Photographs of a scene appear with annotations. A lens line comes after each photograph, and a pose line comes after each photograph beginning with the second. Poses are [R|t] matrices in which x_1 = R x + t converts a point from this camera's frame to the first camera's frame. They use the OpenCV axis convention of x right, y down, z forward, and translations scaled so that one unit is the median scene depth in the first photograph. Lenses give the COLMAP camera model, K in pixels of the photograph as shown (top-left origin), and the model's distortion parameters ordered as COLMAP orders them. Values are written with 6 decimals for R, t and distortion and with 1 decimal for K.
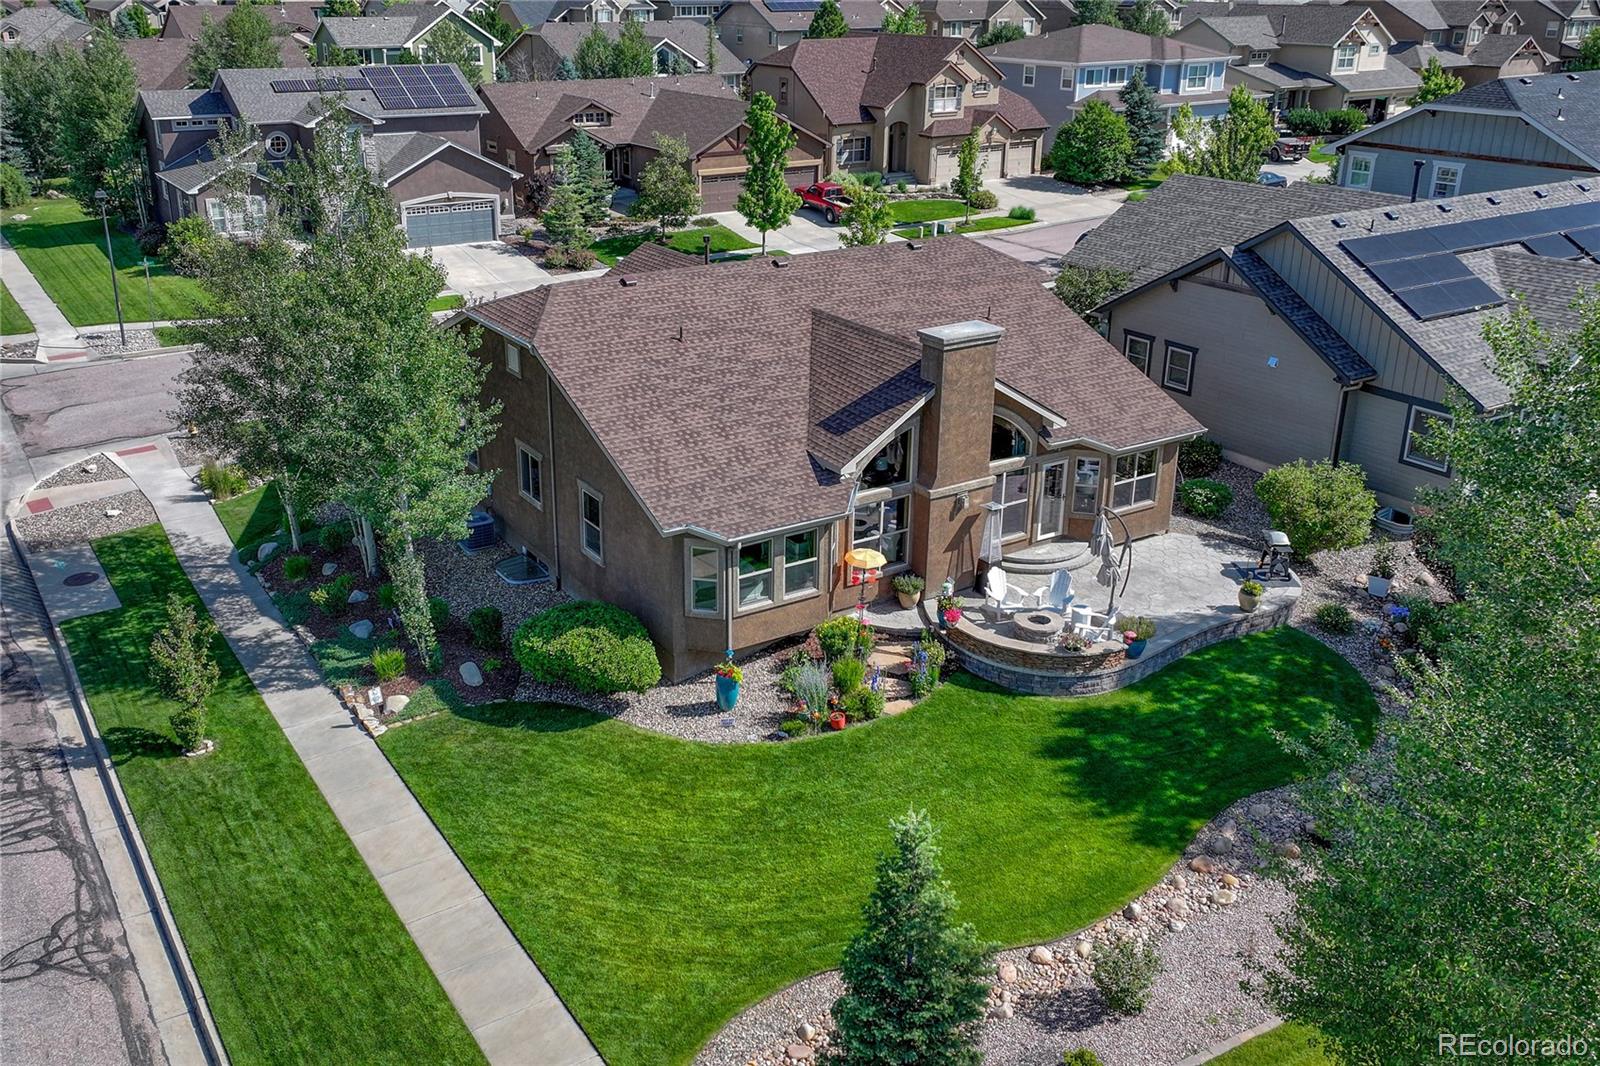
lens RADIAL K [[1452.3, 0, 800.0], [0, 1452.3, 533.0], [0, 0, 1]] dist [0.069338, -0.003175]
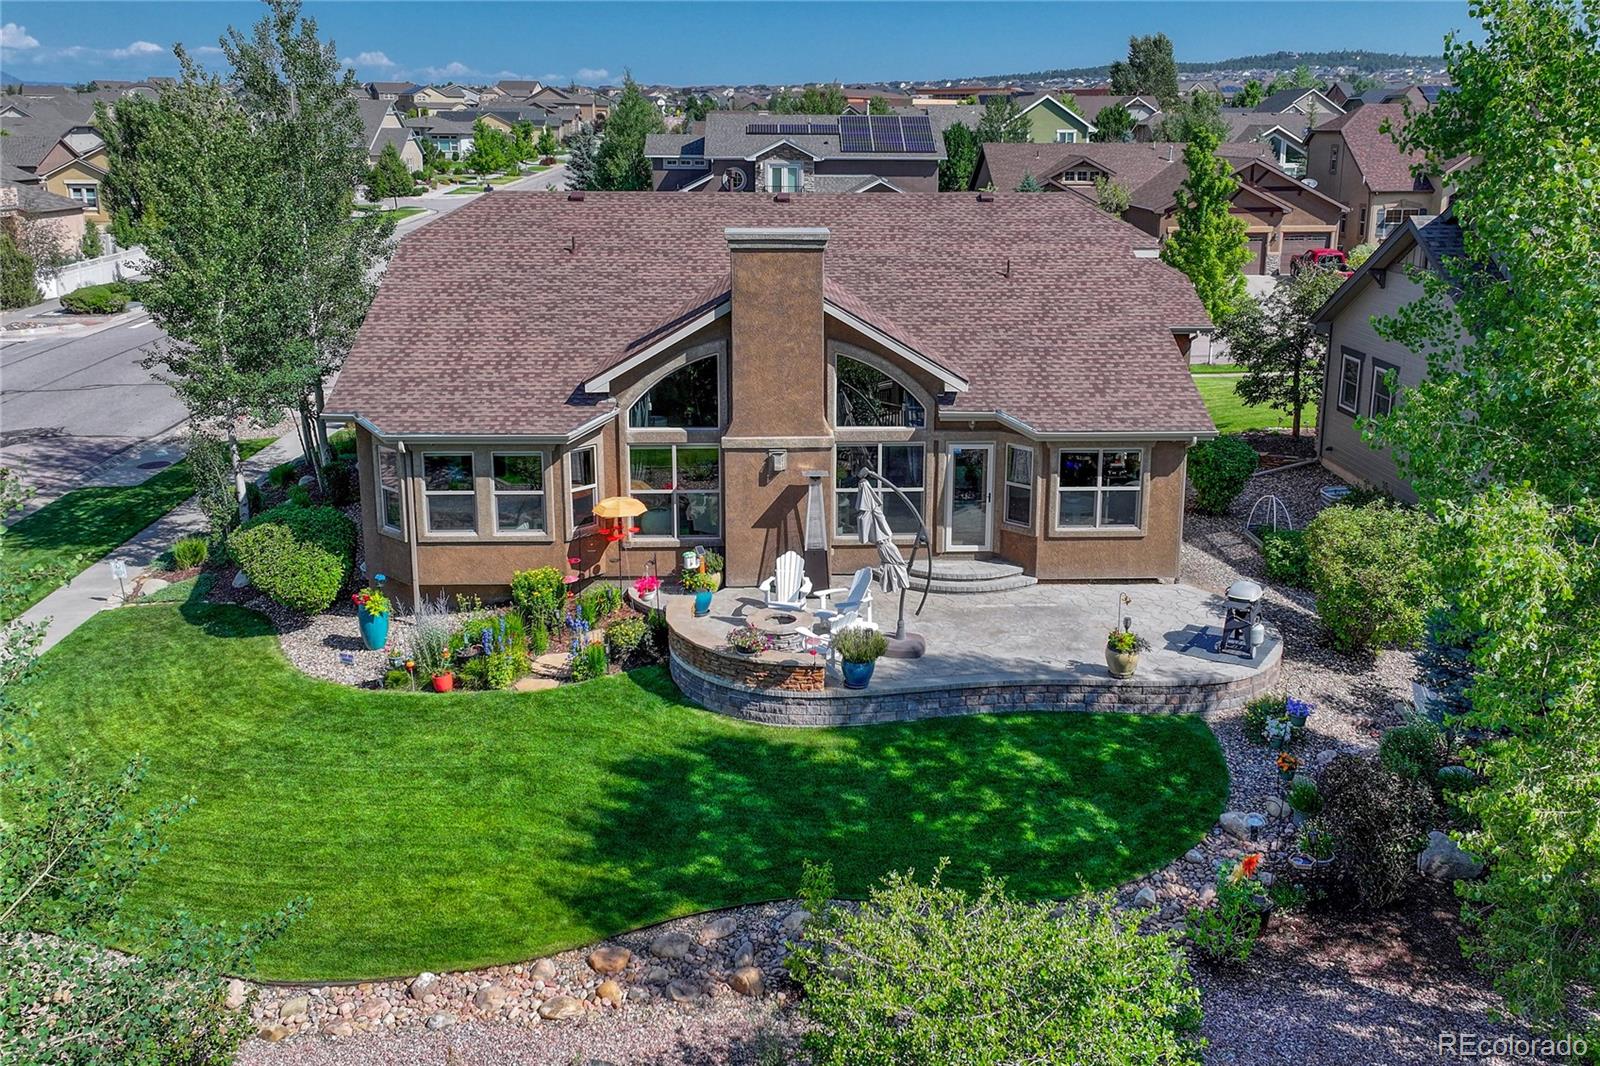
lens RADIAL K [[1431.7, 0, 800.8], [0, 1431.7, 499.3], [0, 0, 1]] dist [0.070673, -0.001460]
pose [[0.865752, 0.128854, -0.483601, 0.484904], [-0.182667, 0.980982, -0.065635, 0.043971], [0.465946, 0.145161, 0.872824, 0.359877]]
